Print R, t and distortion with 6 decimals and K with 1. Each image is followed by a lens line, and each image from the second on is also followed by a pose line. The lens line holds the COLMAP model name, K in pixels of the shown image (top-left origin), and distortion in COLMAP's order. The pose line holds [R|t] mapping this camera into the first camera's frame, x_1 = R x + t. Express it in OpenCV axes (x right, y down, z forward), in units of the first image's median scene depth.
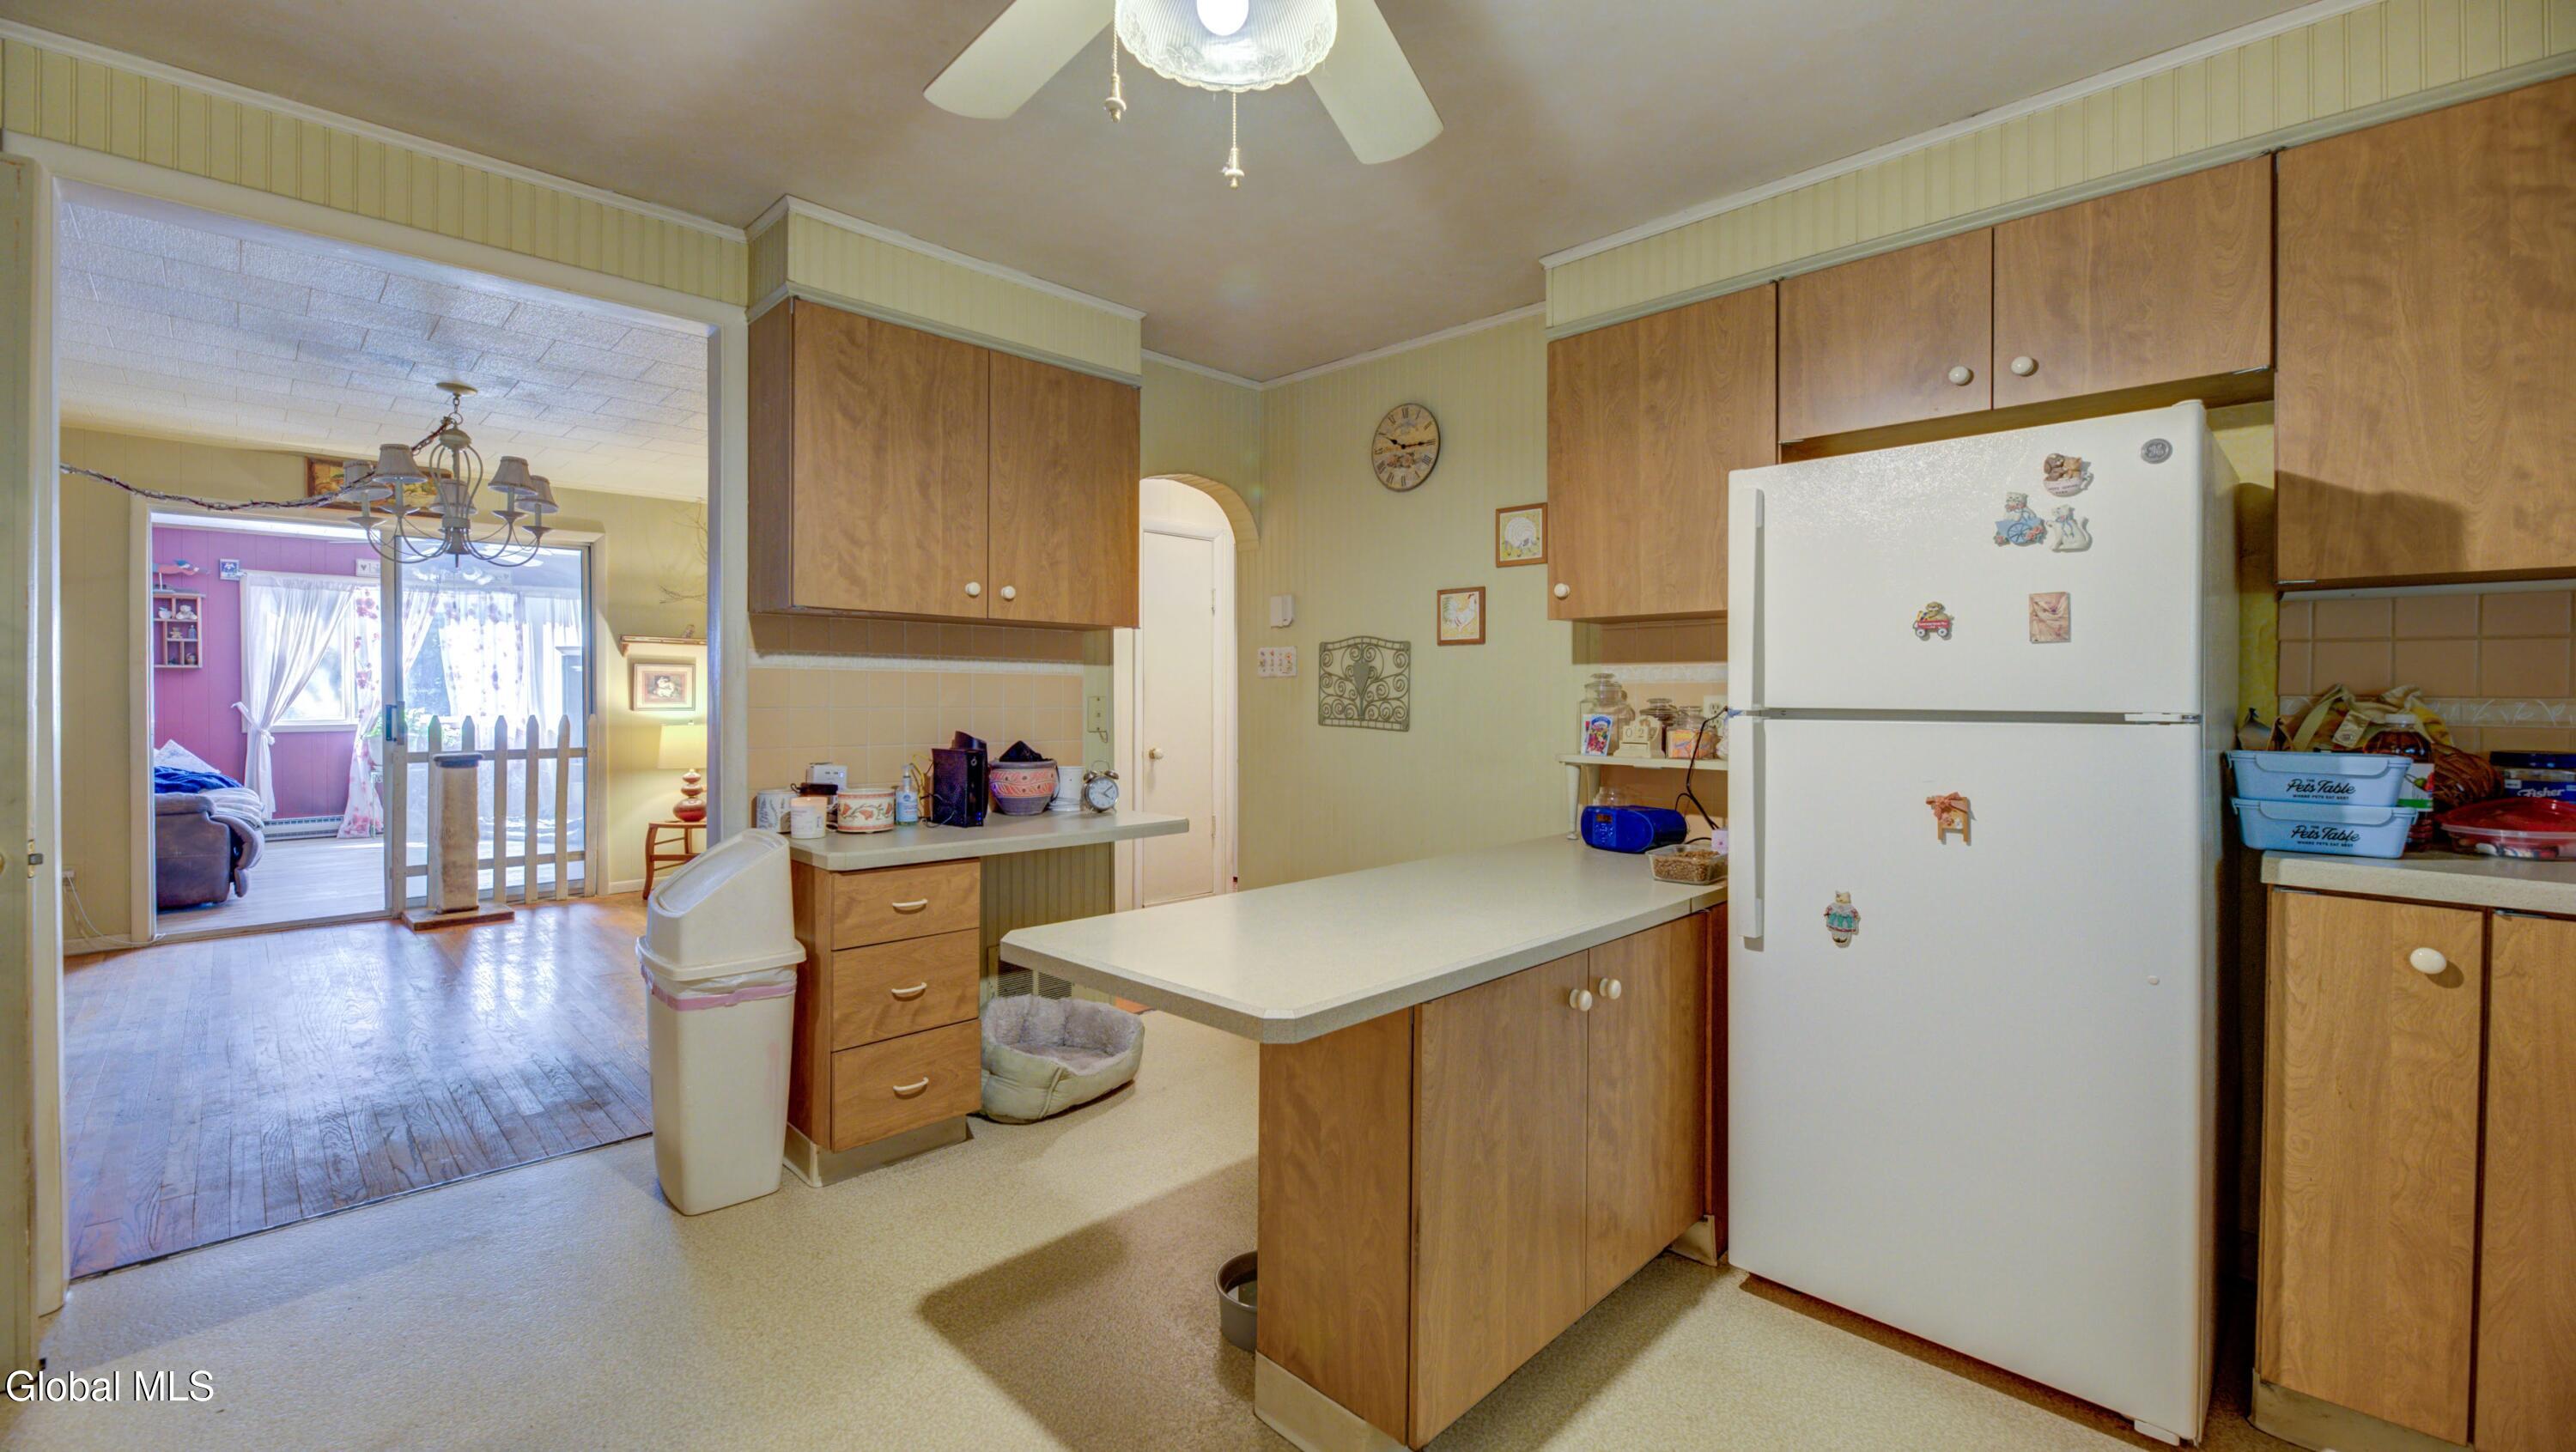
lens RADIAL K [[1070.1, 0, 1282.3], [0, 1070.1, 711.6], [0, 0, 1]] dist [0.000659, -0.000003]
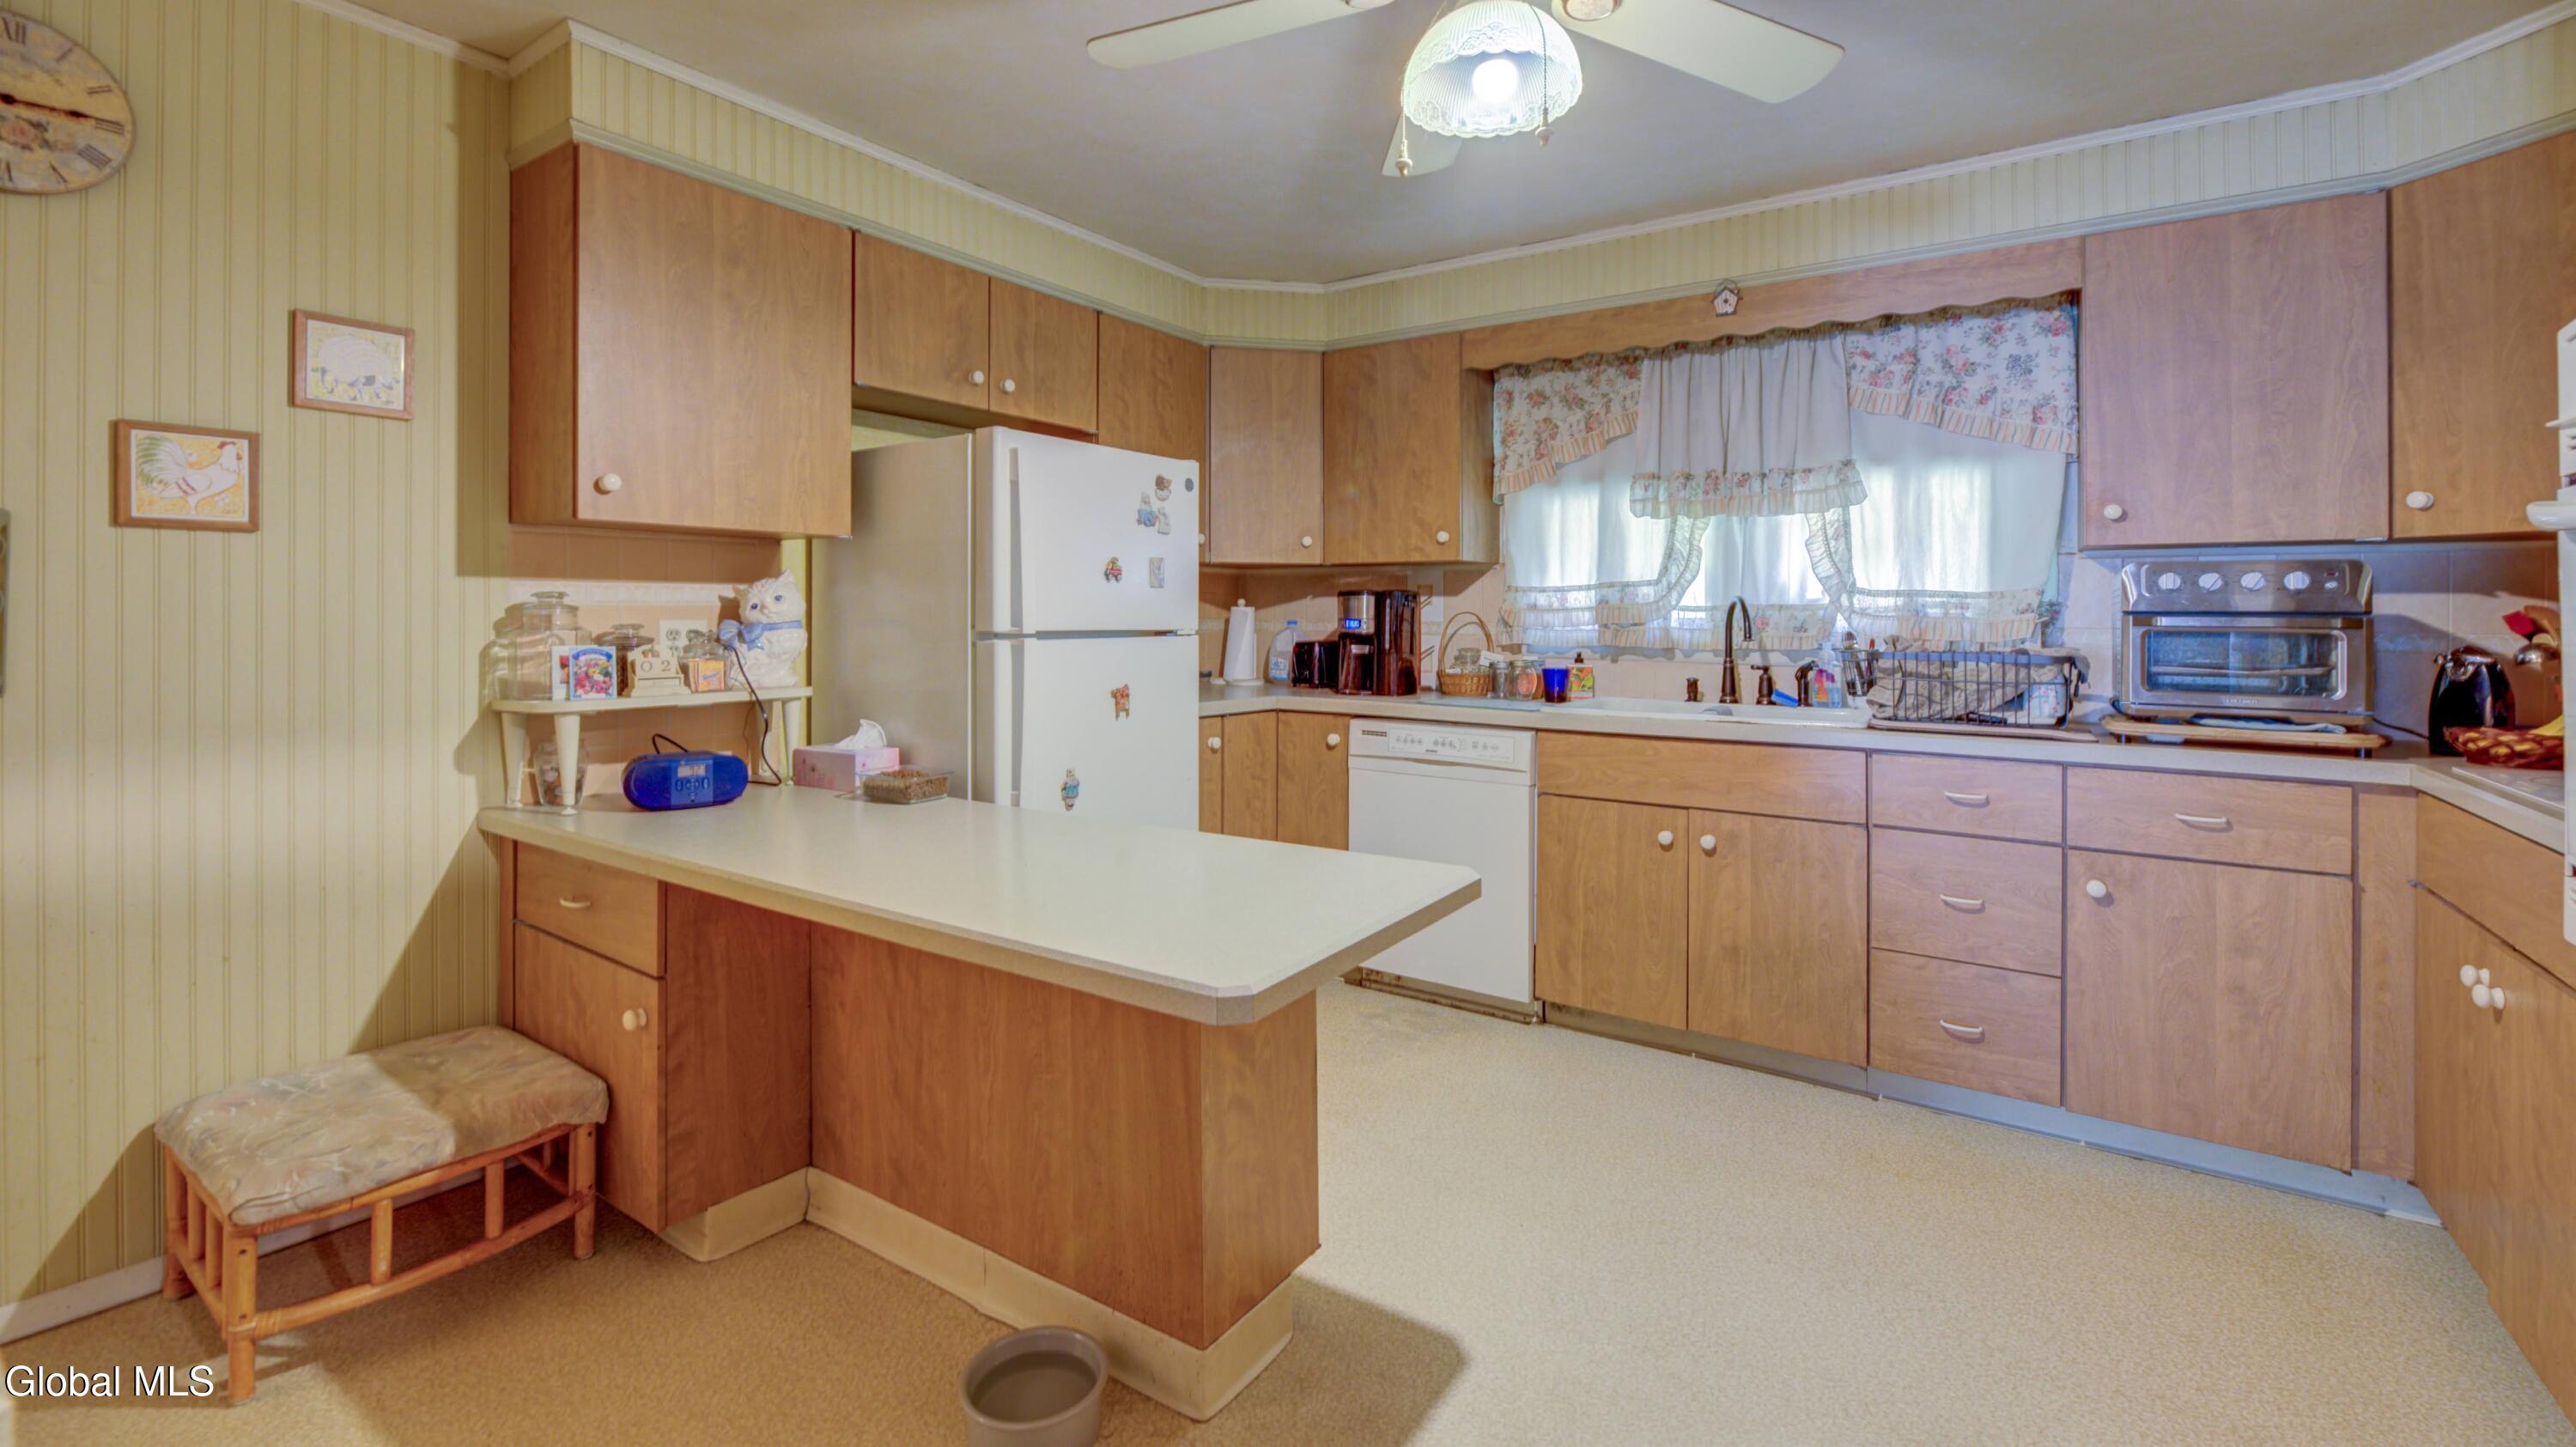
lens RADIAL K [[1058.6, 0, 1302.8], [0, 1058.6, 602.6], [0, 0, 1]] dist [-0.002756, -0.000562]
pose [[-0.190992, 0.007725, 0.981561, -0.648781], [0.013099, 0.999900, -0.005321, -0.021204], [-0.981504, 0.011841, -0.191074, 0.764942]]
